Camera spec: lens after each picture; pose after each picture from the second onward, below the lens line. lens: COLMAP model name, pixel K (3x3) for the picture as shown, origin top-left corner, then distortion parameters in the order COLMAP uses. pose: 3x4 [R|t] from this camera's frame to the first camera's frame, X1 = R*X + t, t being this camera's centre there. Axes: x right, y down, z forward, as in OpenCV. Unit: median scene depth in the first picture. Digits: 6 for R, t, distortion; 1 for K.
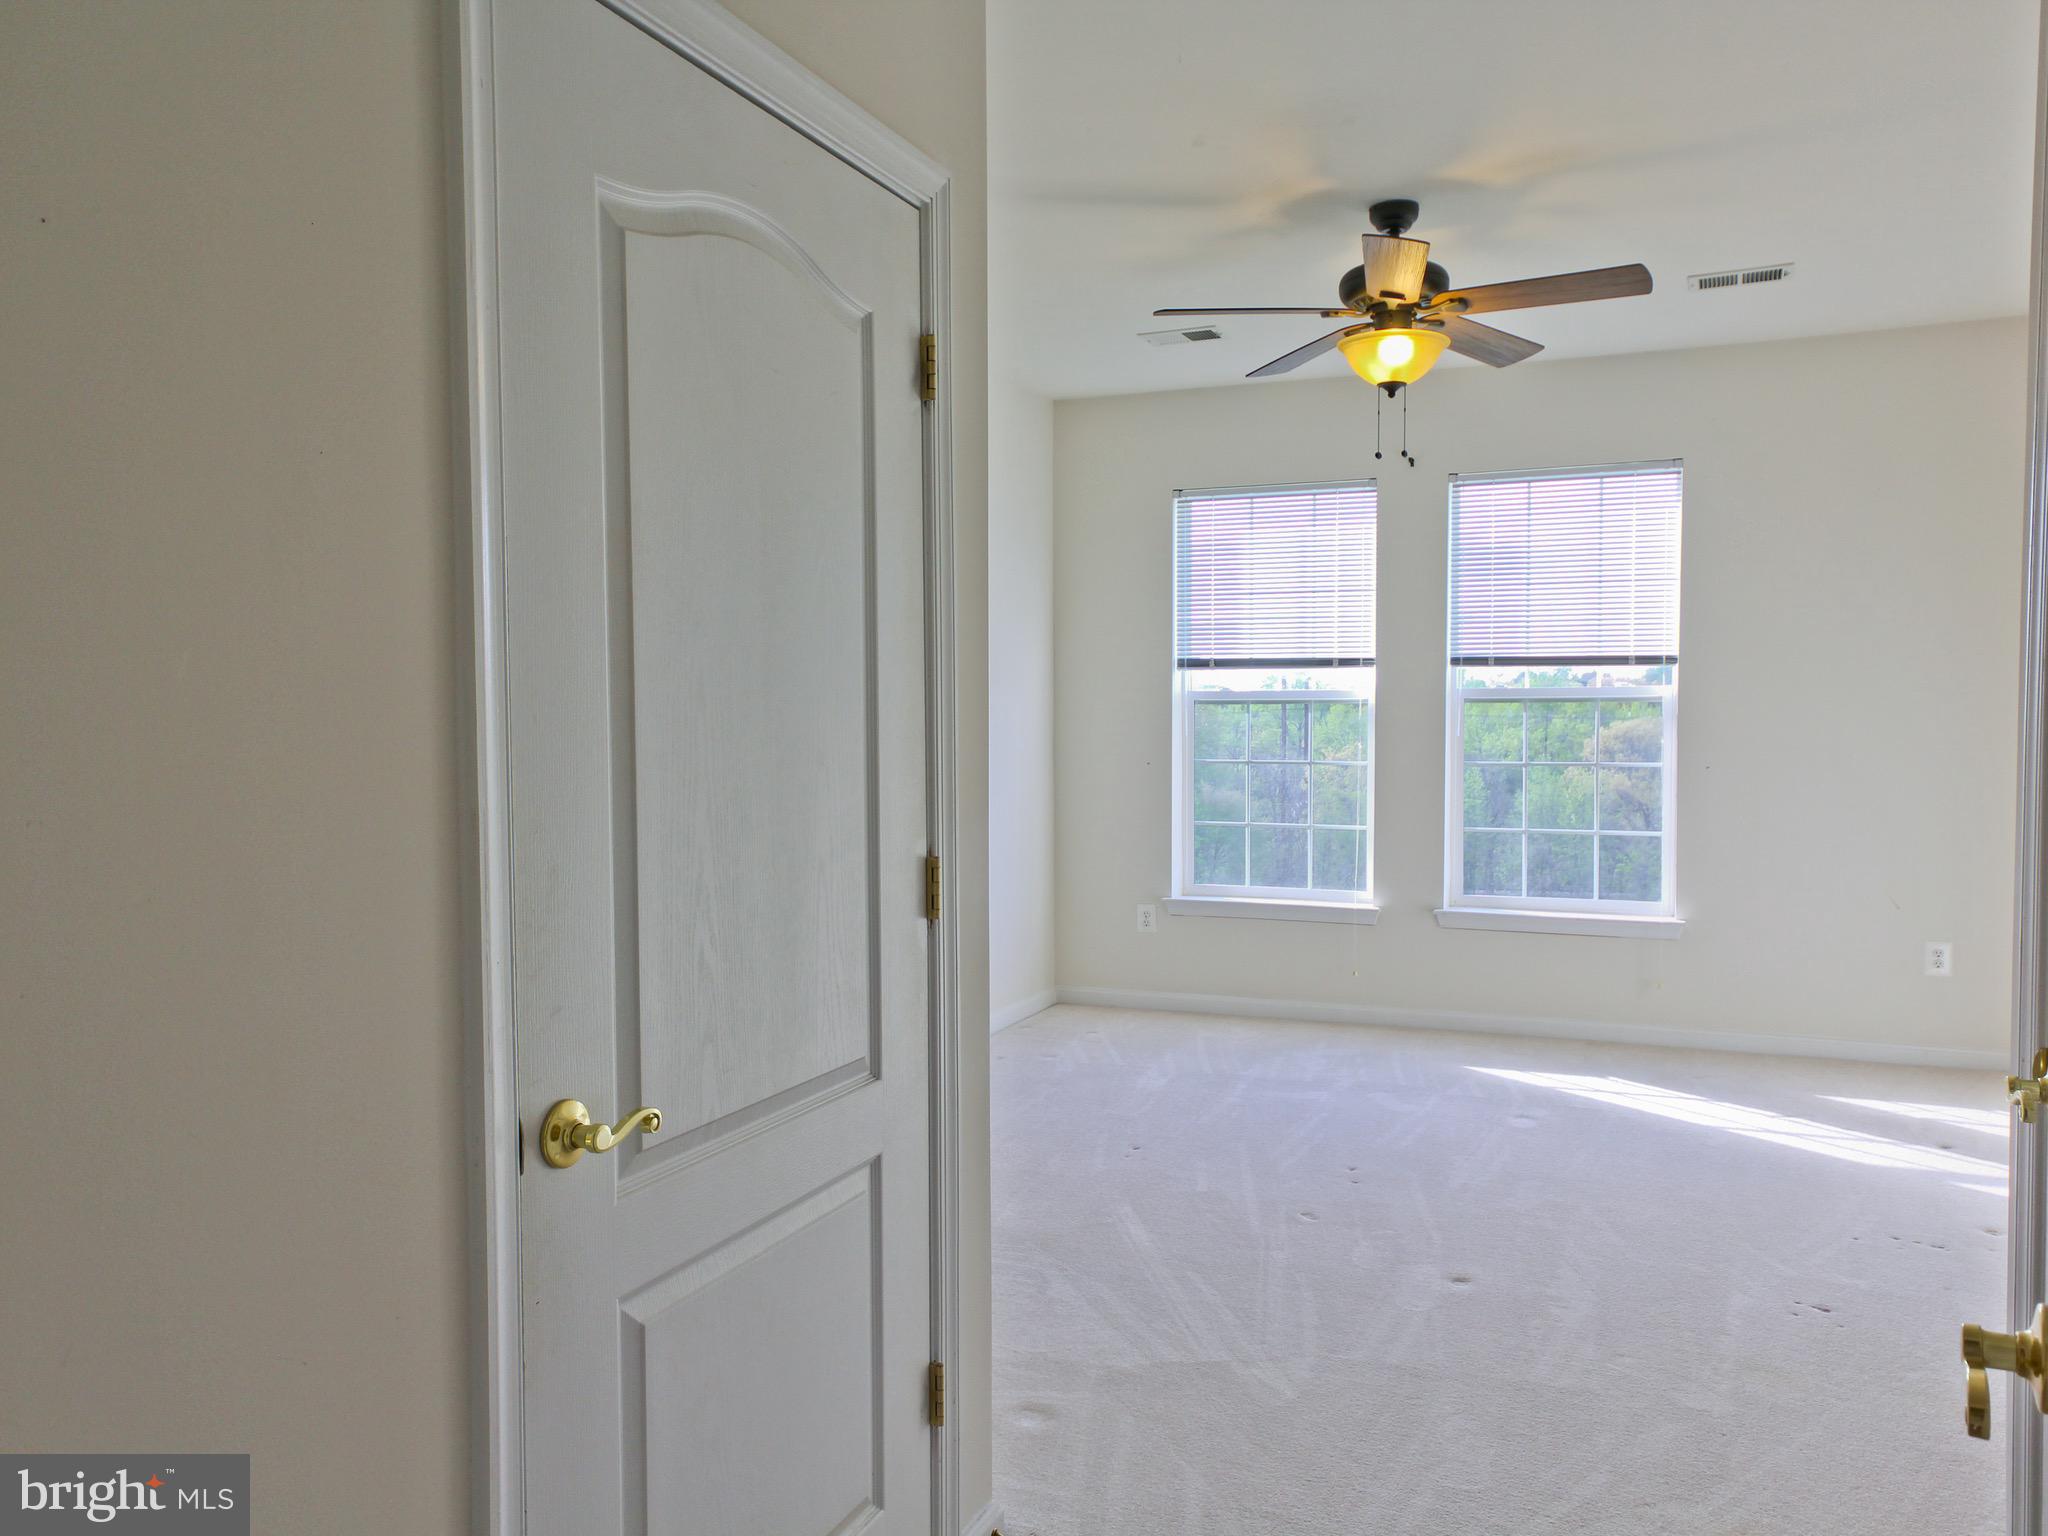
lens RADIAL K [[1577.8, 0, 1021.3], [0, 1577.8, 785.0], [0, 0, 1]] dist [0.003399, 0.036141]
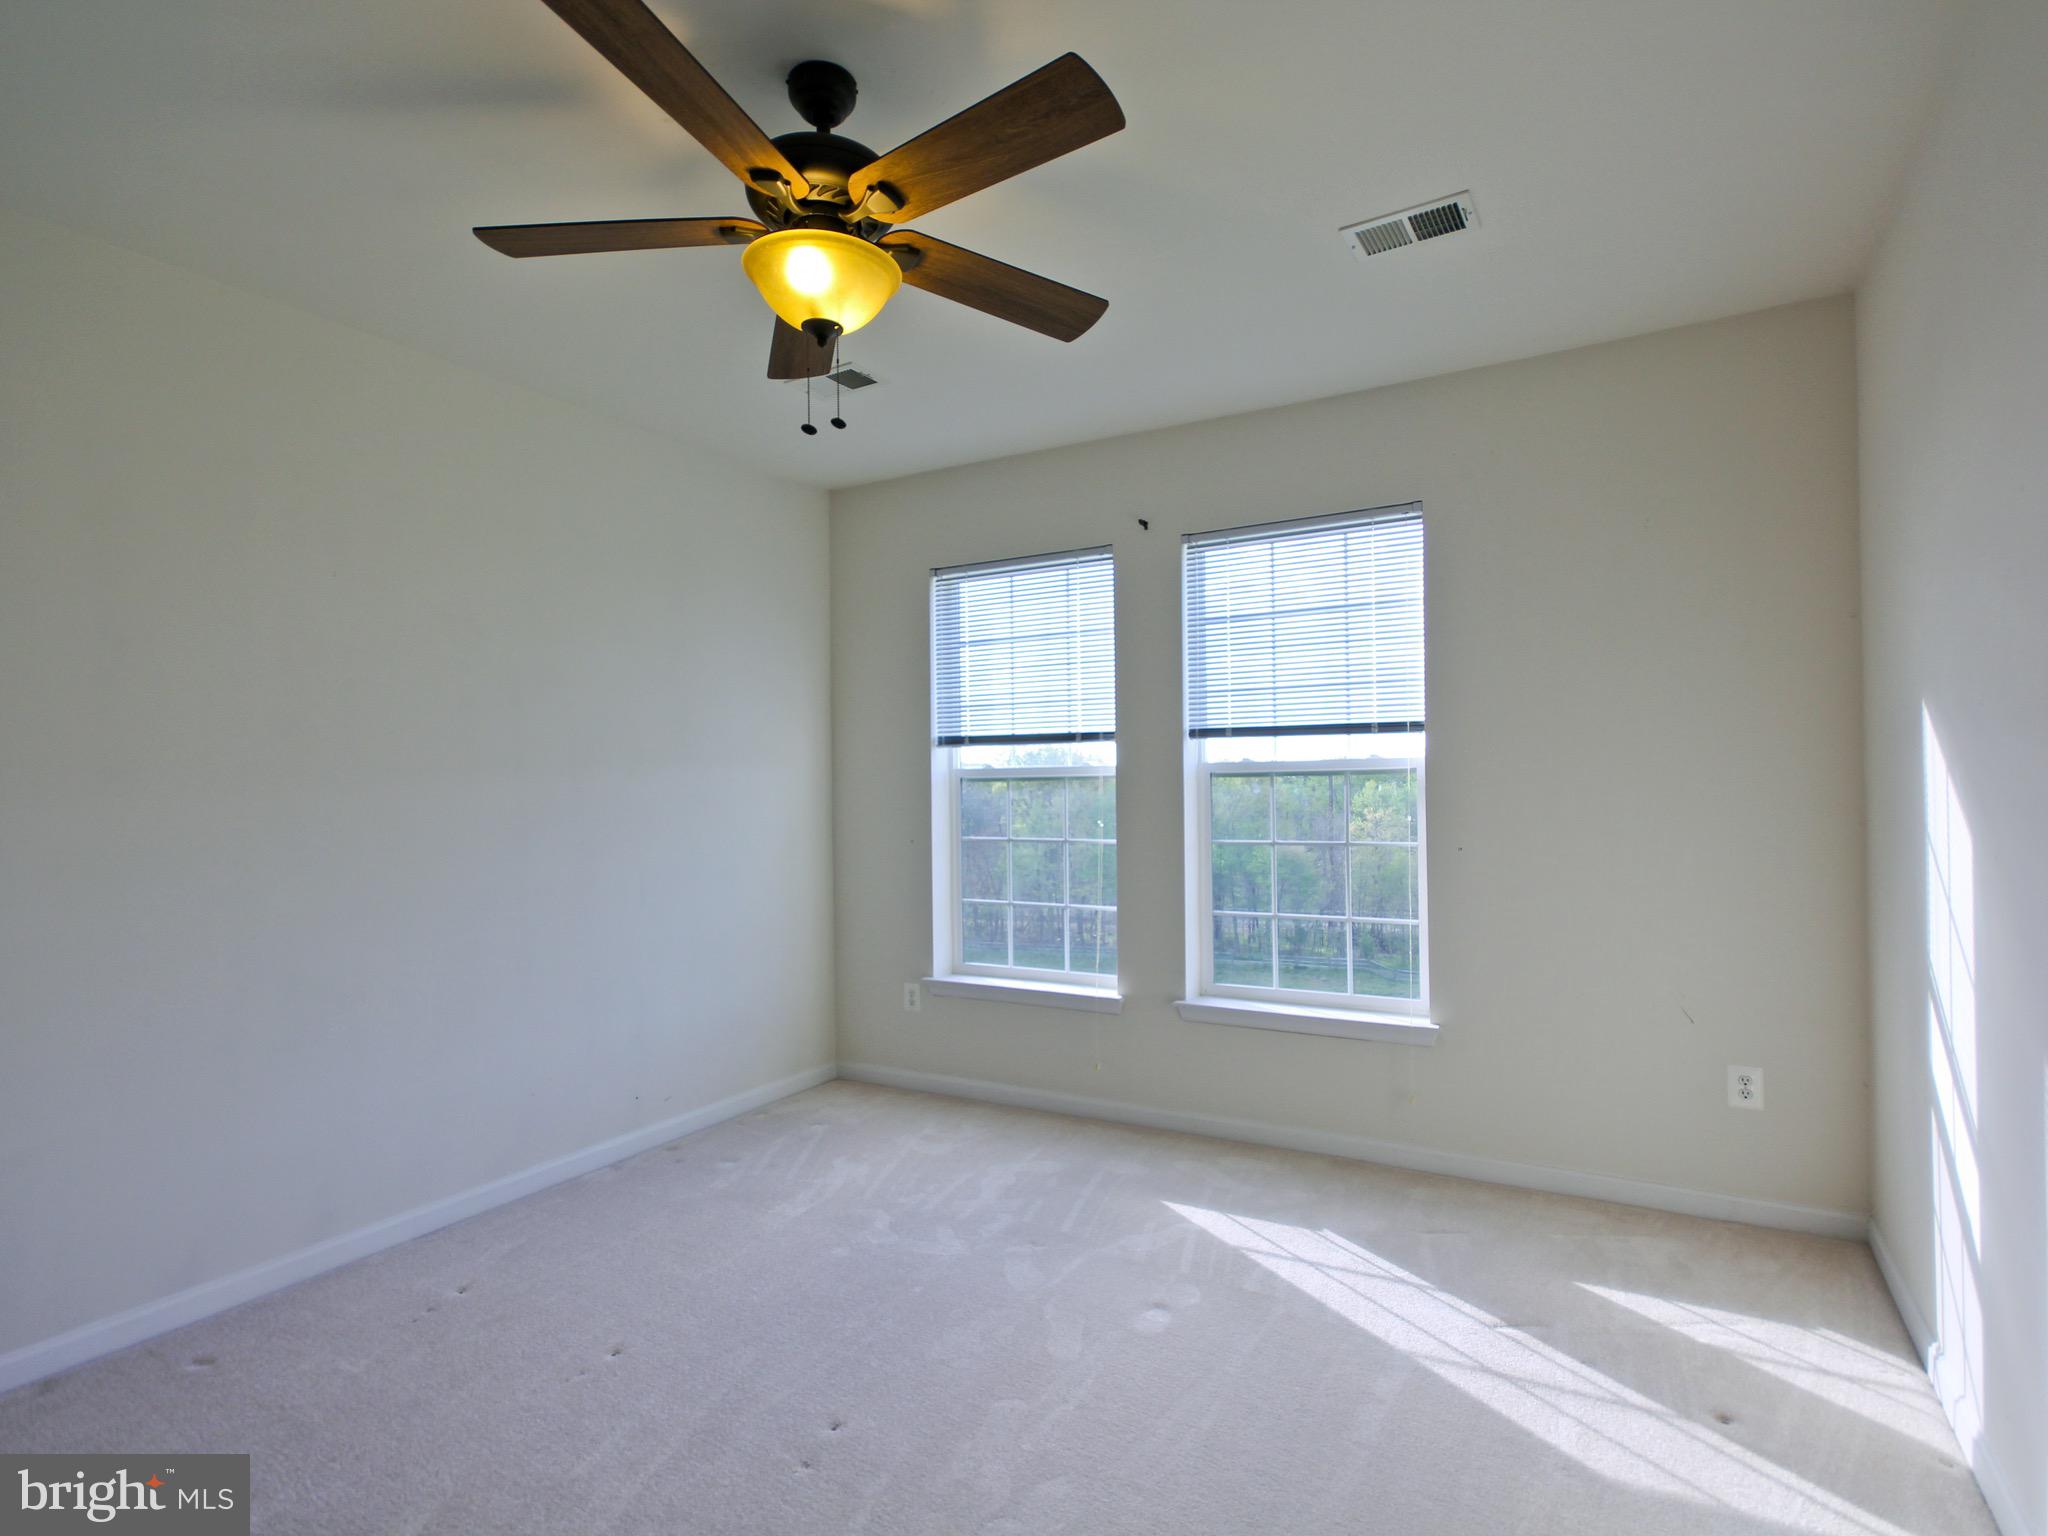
lens RADIAL K [[1064.4, 0, 1023.9], [0, 1064.4, 779.1], [0, 0, 1]] dist [0.003385, 0.004642]
pose [[0.992267, -0.010263, -0.123699, 0.264186], [0.003398, 0.998448, -0.055588, -0.017246], [0.124077, 0.054737, 0.990762, 0.380882]]
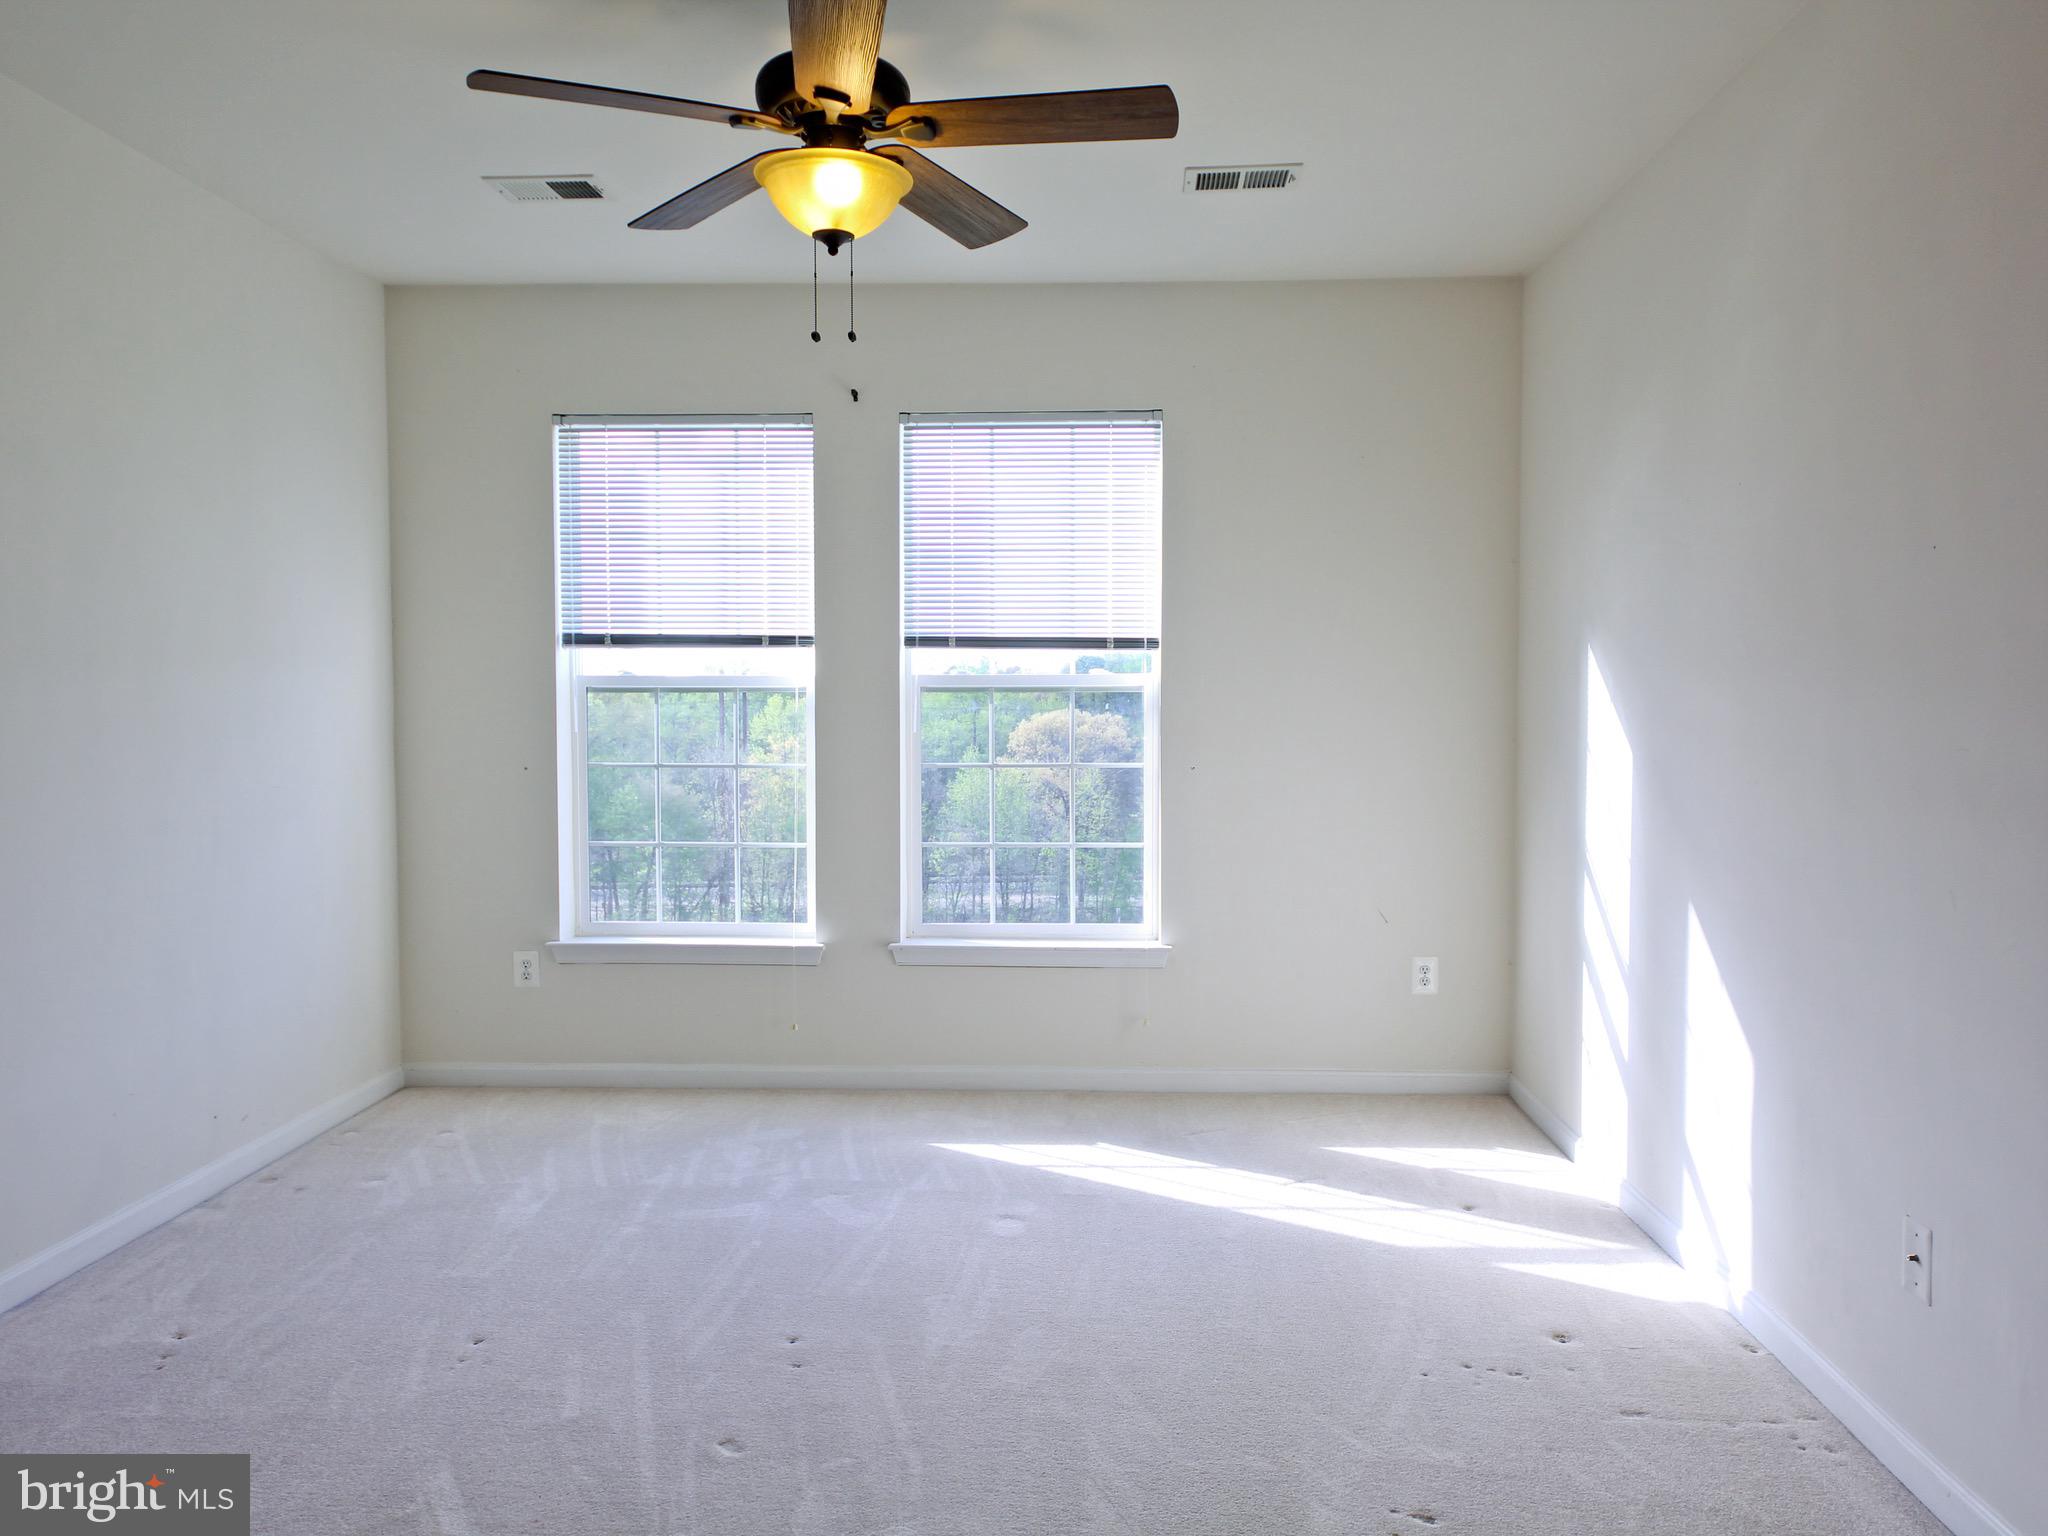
lens RADIAL K [[1577.8, 0, 1036.9], [0, 1577.8, 782.2], [0, 0, 1]] dist [0.003399, 0.036141]
pose [[0.935573, -0.014302, 0.352843, 0.047180], [0.012988, 0.999897, 0.006092, -0.009483], [-0.352894, -0.001116, 0.935663, 0.215182]]
